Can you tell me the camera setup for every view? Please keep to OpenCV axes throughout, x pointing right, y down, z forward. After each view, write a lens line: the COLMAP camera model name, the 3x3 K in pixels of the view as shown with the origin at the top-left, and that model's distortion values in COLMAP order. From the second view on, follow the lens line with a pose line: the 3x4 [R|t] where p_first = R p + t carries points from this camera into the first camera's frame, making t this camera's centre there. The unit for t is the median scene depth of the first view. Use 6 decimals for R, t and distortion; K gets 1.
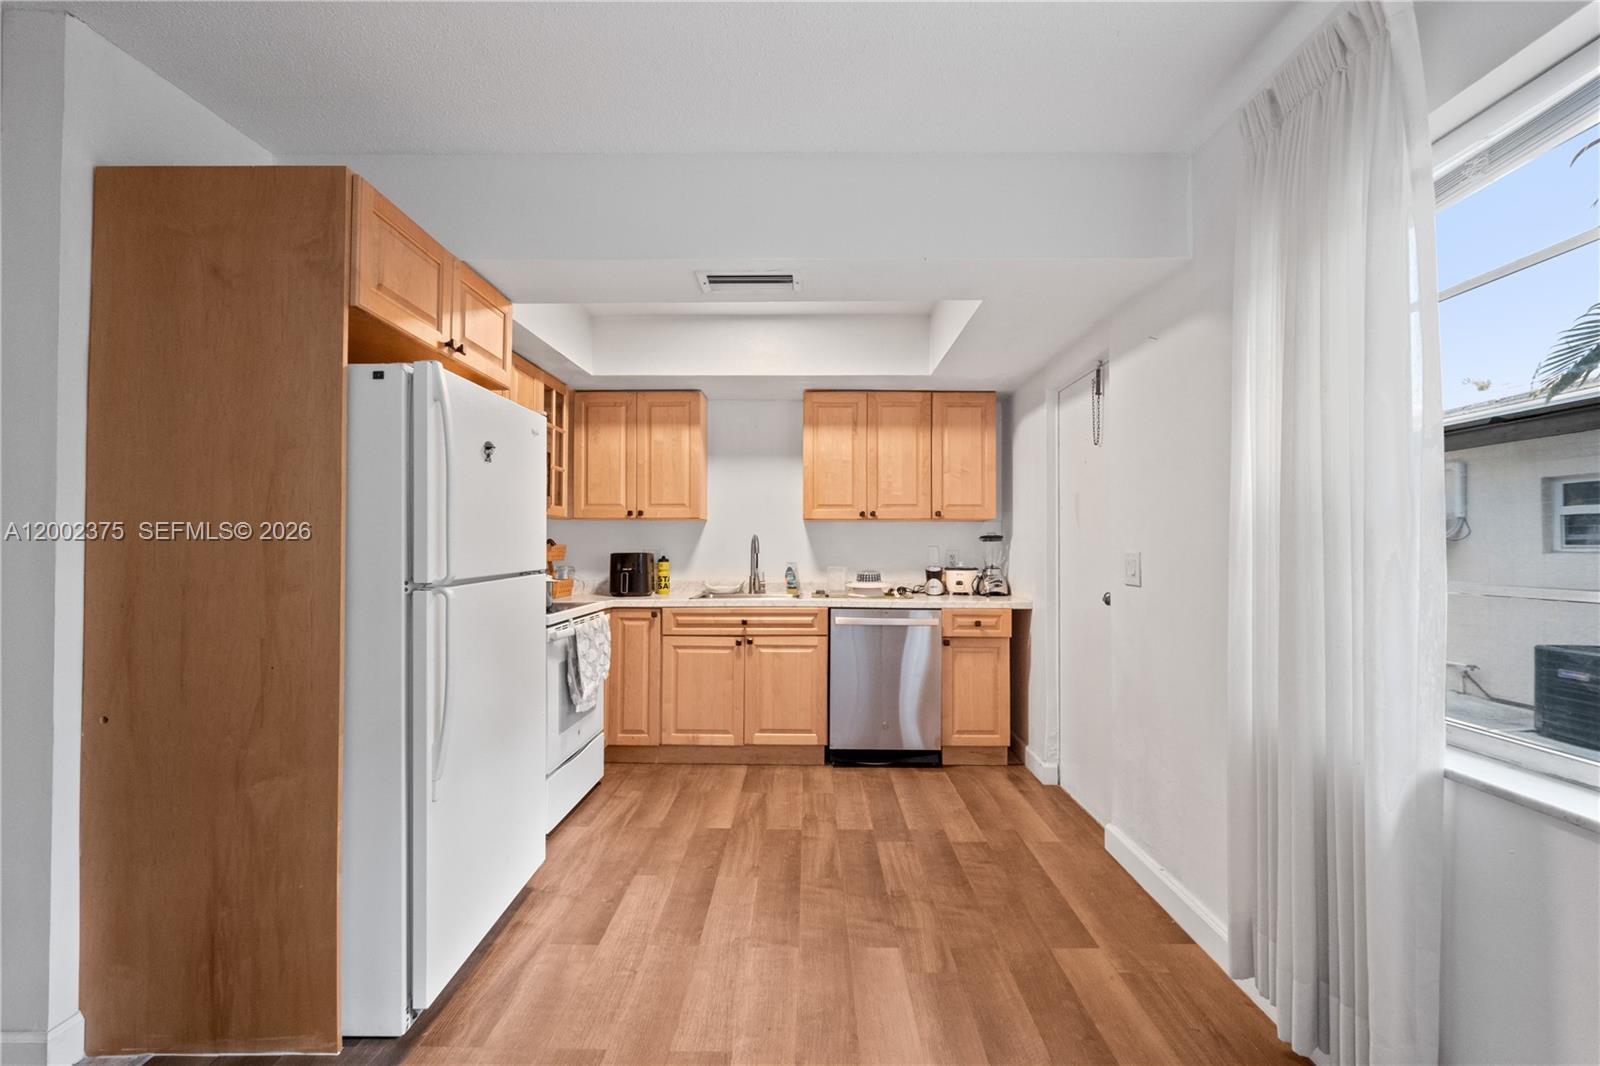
lens RADIAL K [[733.5, 0, 801.5], [0, 733.5, 531.2], [0, 0, 1]] dist [-0.004568, 0.000247]
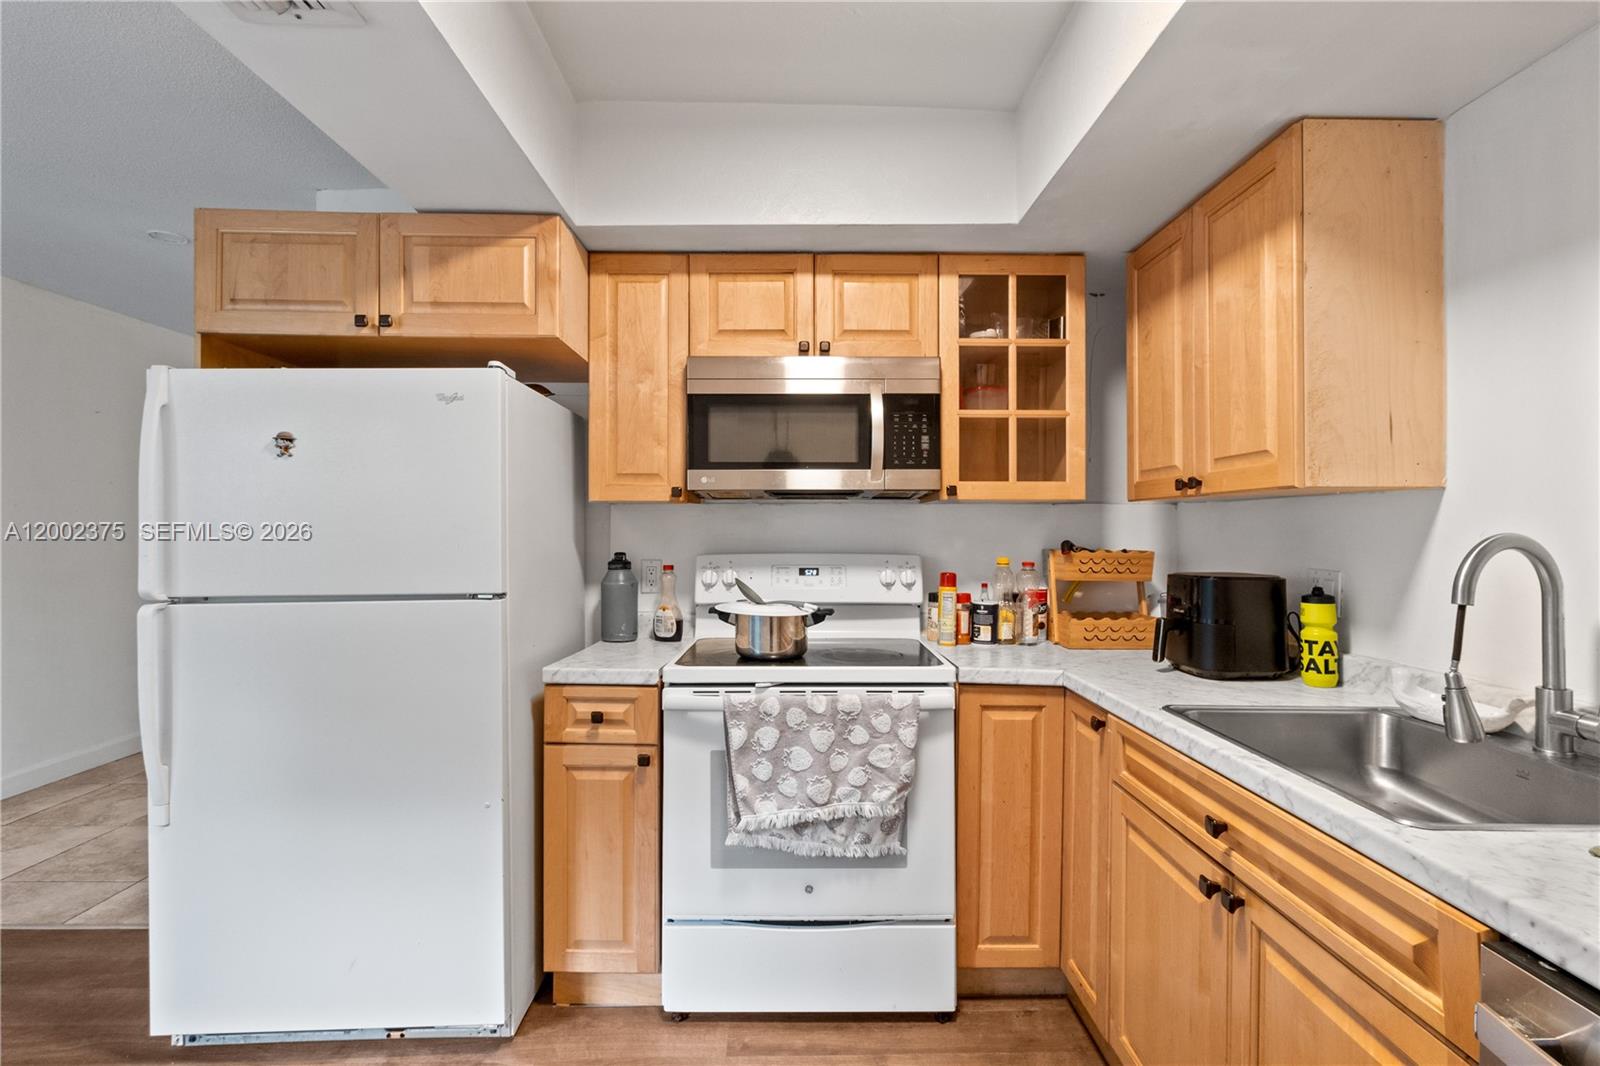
lens RADIAL K [[736.1, 0, 800.6], [0, 736.1, 526.2], [0, 0, 1]] dist [-0.002087, -0.000025]
pose [[0.031256, -0.005483, -0.999496, 0.219512], [0.017028, 0.999843, -0.004952, -0.001321], [0.999366, -0.016865, 0.031345, 0.819729]]
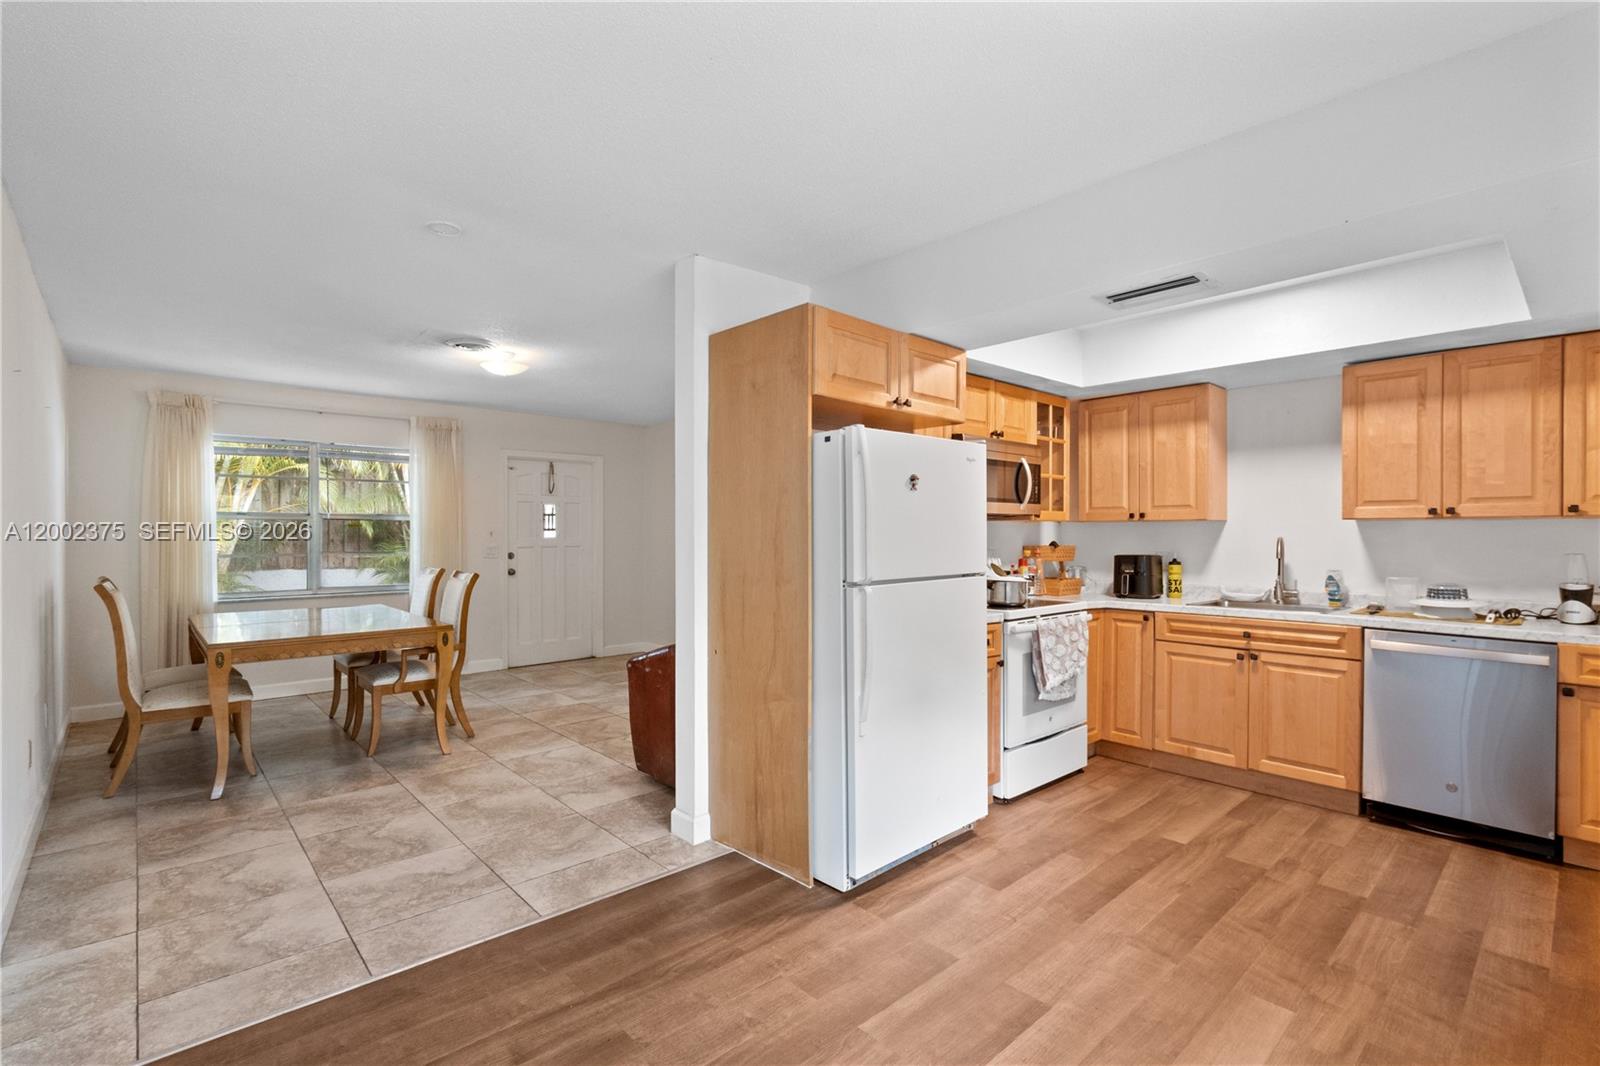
lens RADIAL K [[732.2, 0, 802.3], [0, 732.2, 535.9], [0, 0, 1]] dist [-0.003518, 0.001025]
pose [[0.685320, 0.001174, -0.728241, 0.203557], [0.012674, 0.999828, 0.013539, -0.017741], [0.728132, -0.018508, 0.685187, -0.020294]]
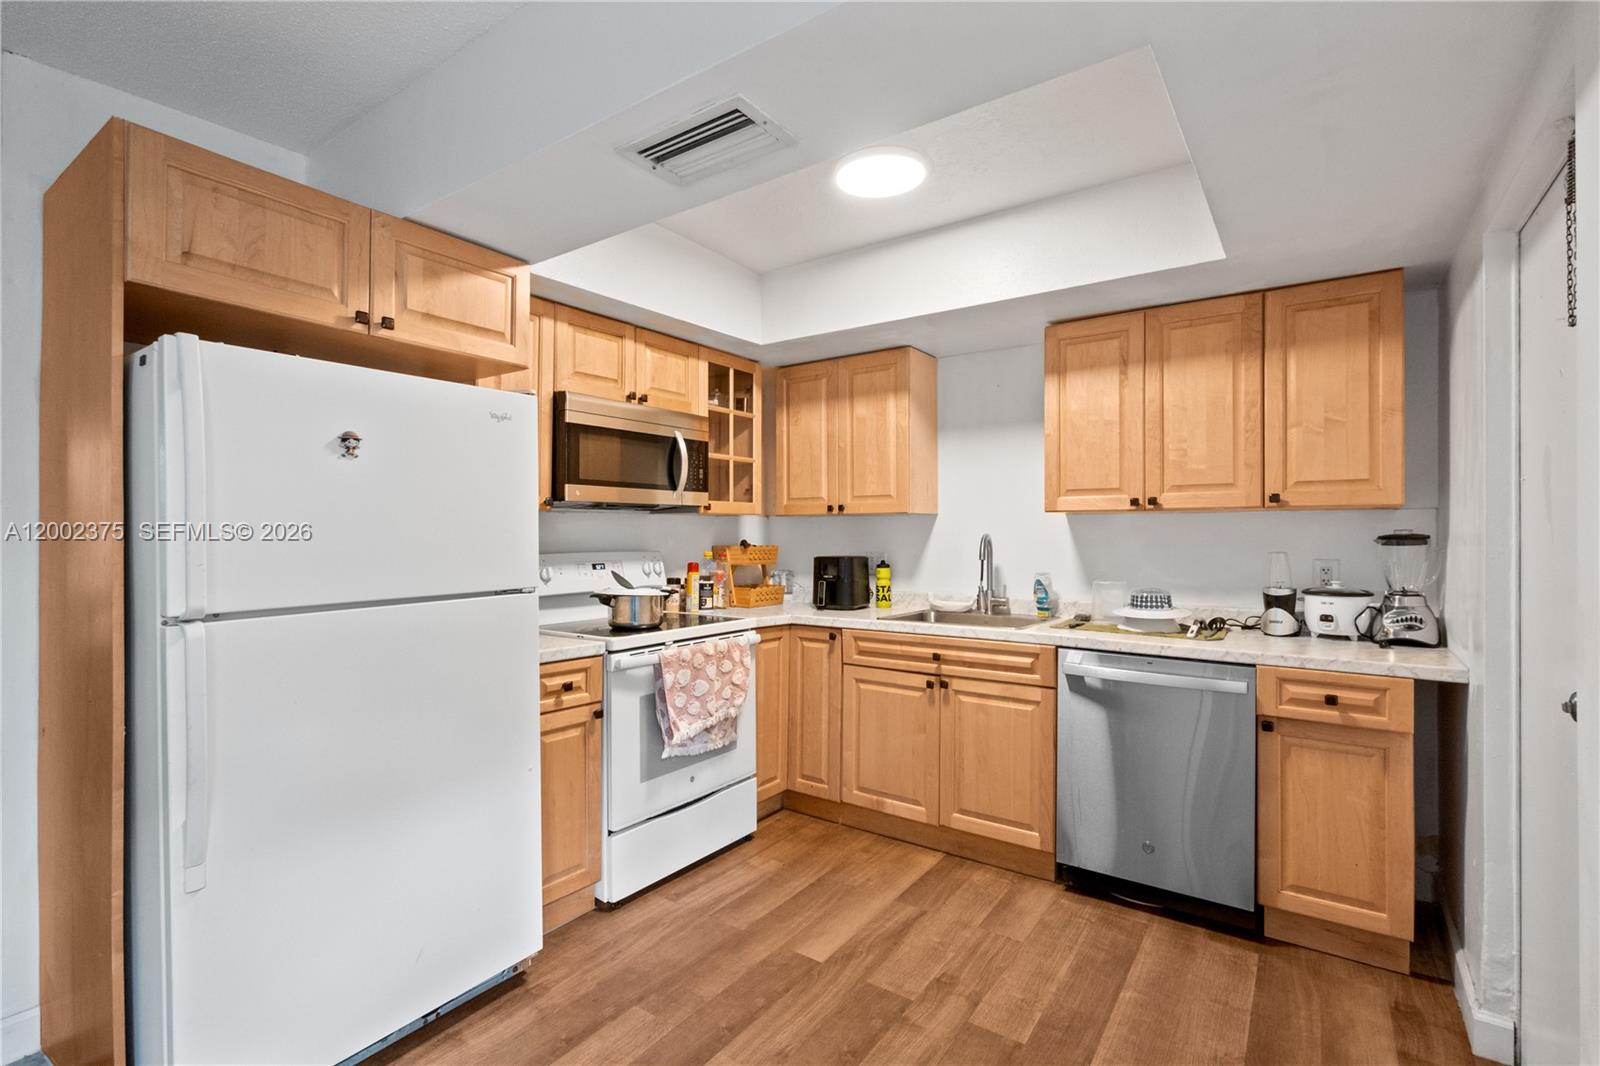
lens RADIAL K [[733.5, 0, 801.5], [0, 733.5, 531.2], [0, 0, 1]] dist [-0.004568, 0.000247]
pose [[0.824366, -0.003988, -0.566043, 0.220911], [0.012630, 0.999856, 0.011350, -0.009535], [0.565916, -0.016505, 0.824297, 0.330298]]
